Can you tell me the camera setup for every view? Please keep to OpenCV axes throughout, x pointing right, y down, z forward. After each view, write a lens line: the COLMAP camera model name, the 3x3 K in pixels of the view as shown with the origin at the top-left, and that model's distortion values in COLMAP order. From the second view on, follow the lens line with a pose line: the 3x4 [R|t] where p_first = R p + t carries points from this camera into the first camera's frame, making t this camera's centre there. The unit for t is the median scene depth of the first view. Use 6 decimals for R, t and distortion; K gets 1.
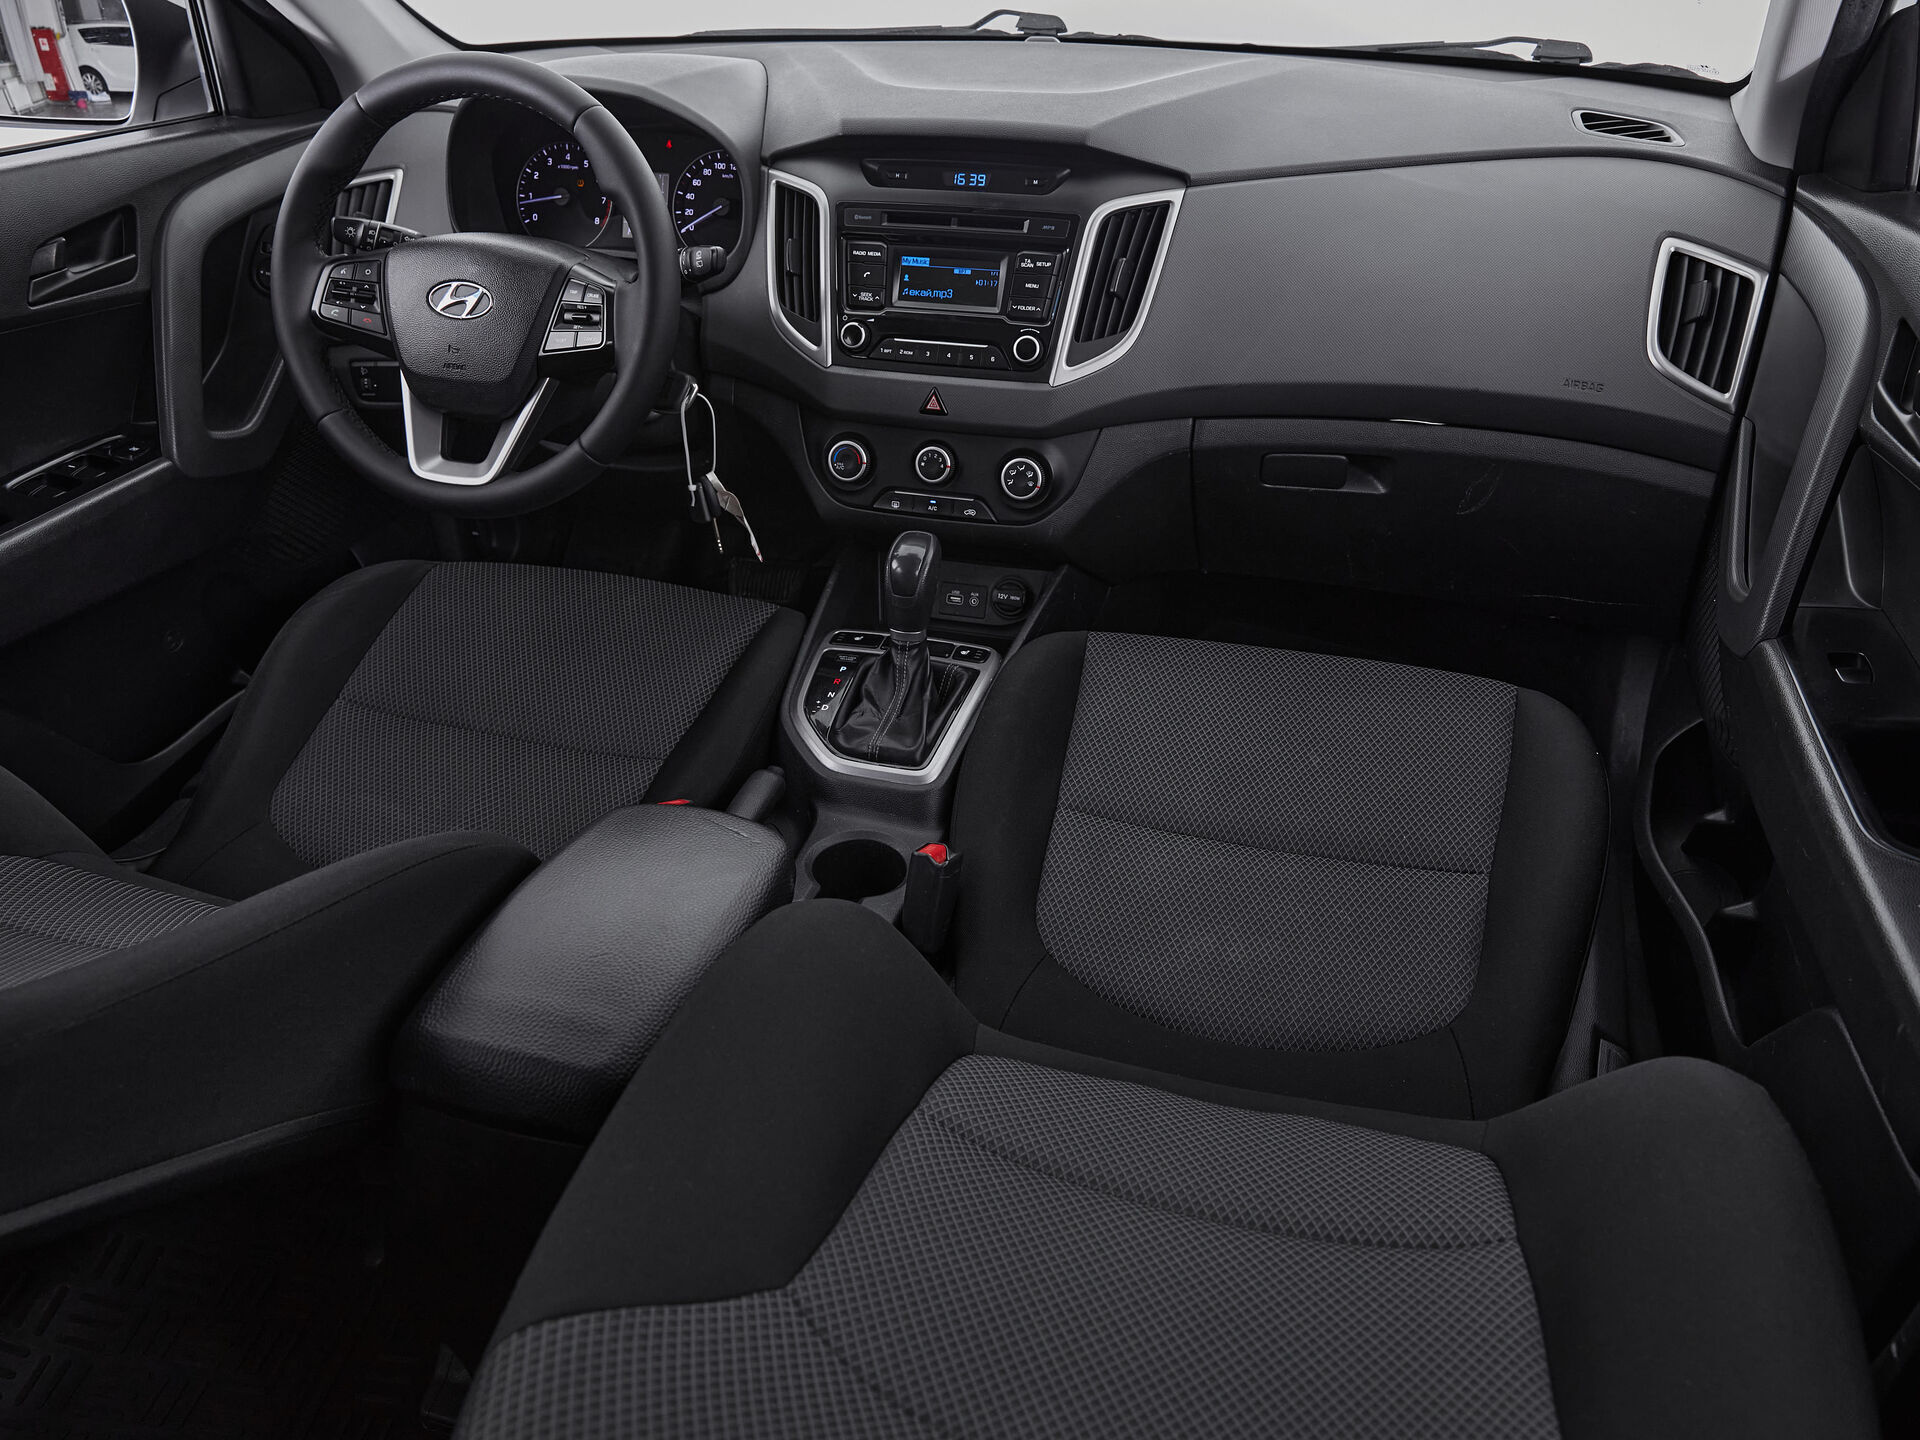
lens RADIAL K [[1455.6, 0, 965.0], [0, 1455.6, 722.5], [0, 0, 1]] dist [-0.010288, -0.001079]
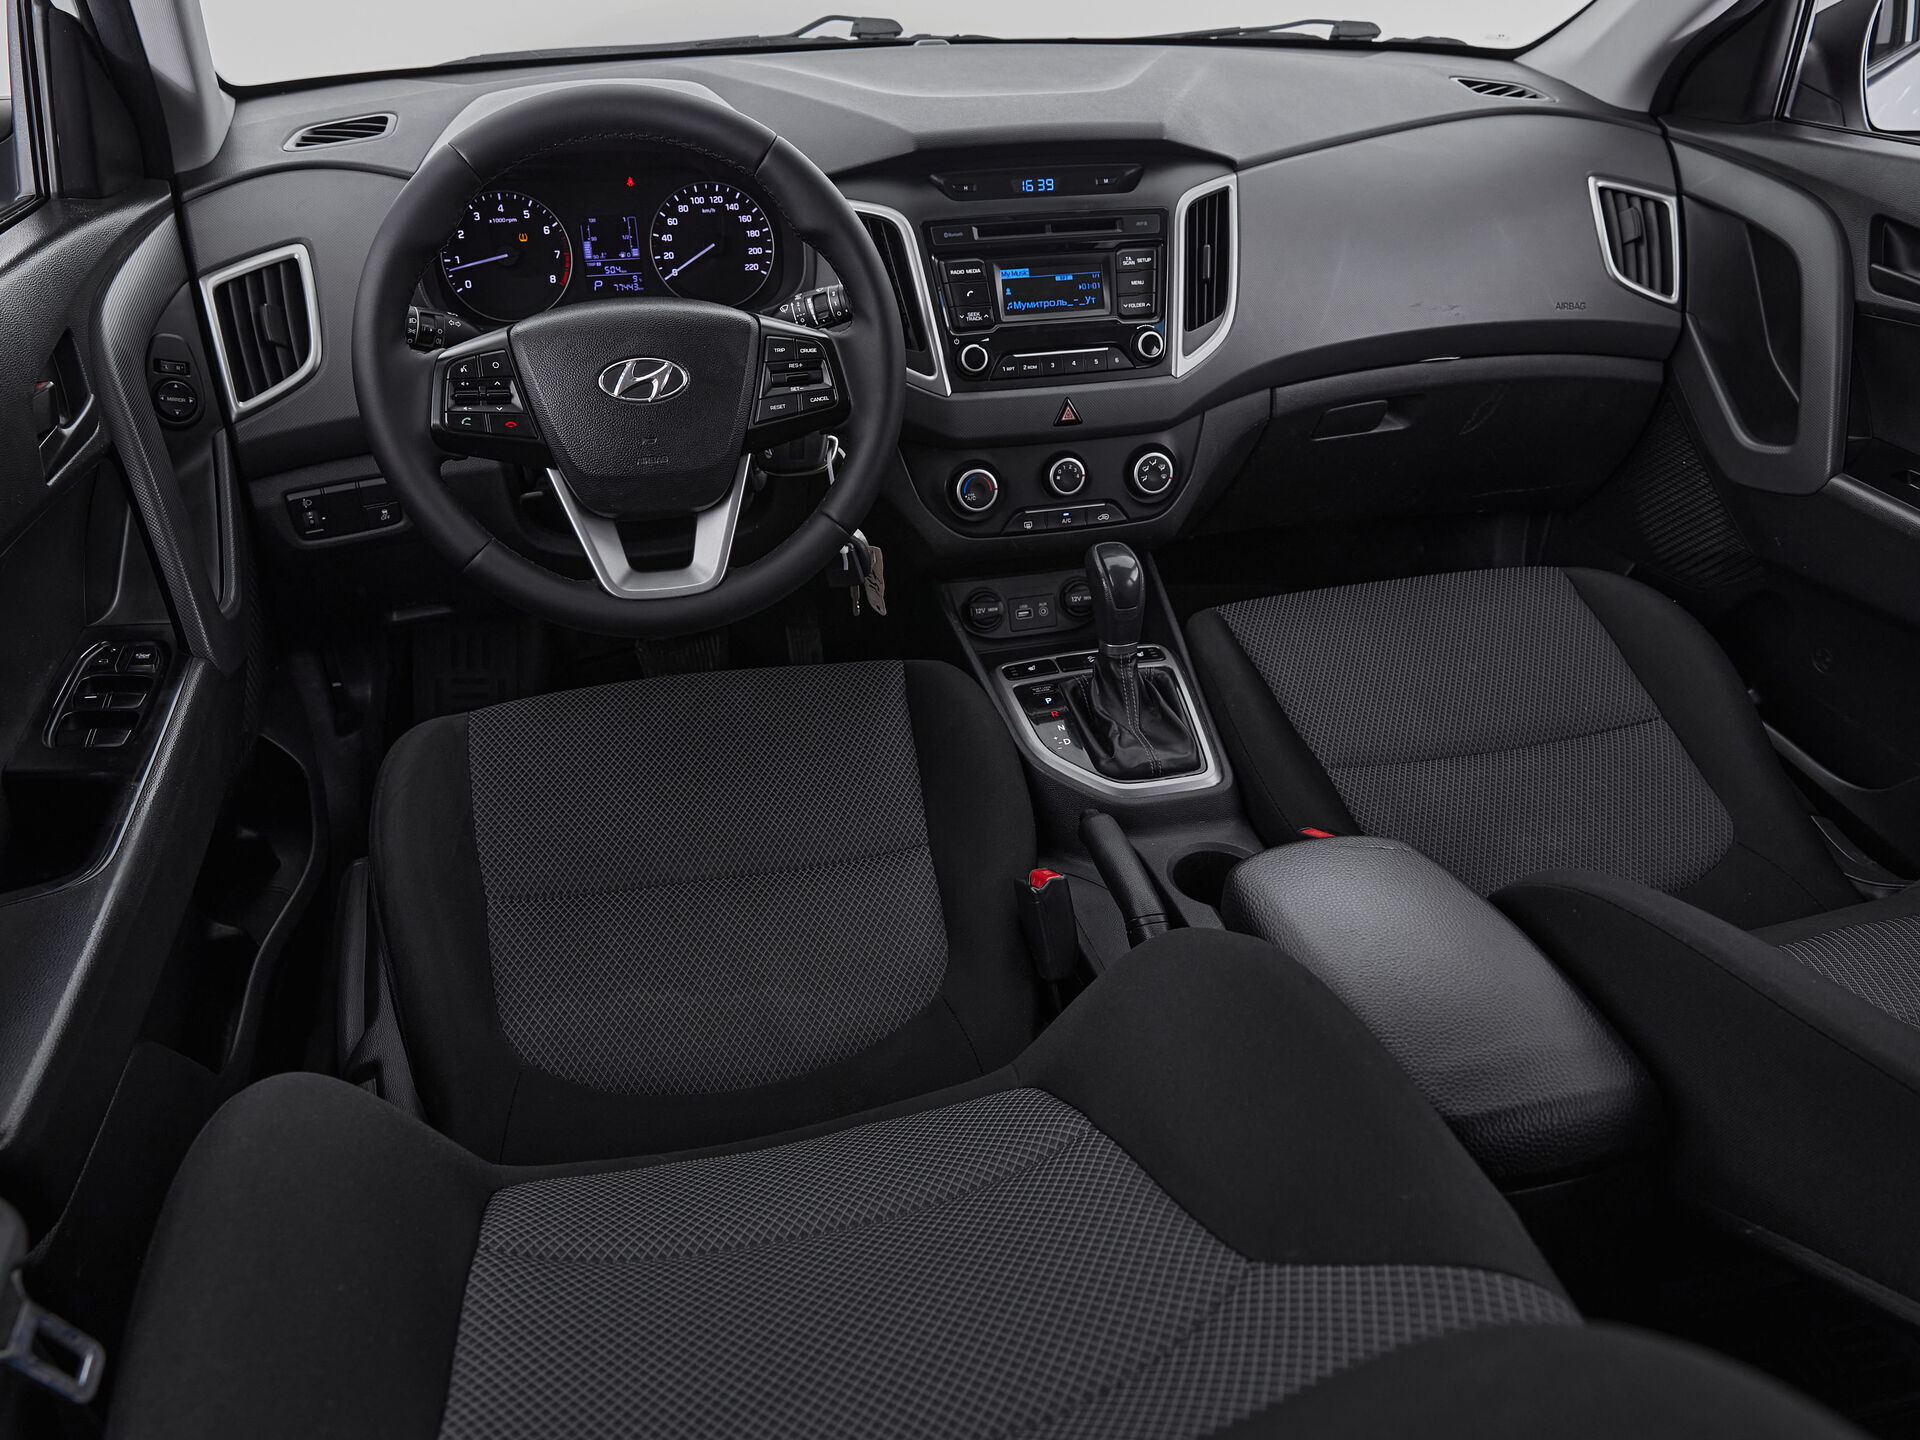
lens RADIAL K [[1455.6, 0, 961.7], [0, 1455.6, 716.2], [0, 0, 1]] dist [-0.010288, -0.001079]
pose [[0.857637, -0.256280, 0.445846, -0.571946], [0.258555, 0.964317, 0.056945, -0.097550], [-0.444531, 0.066438, 0.893296, 0.171479]]
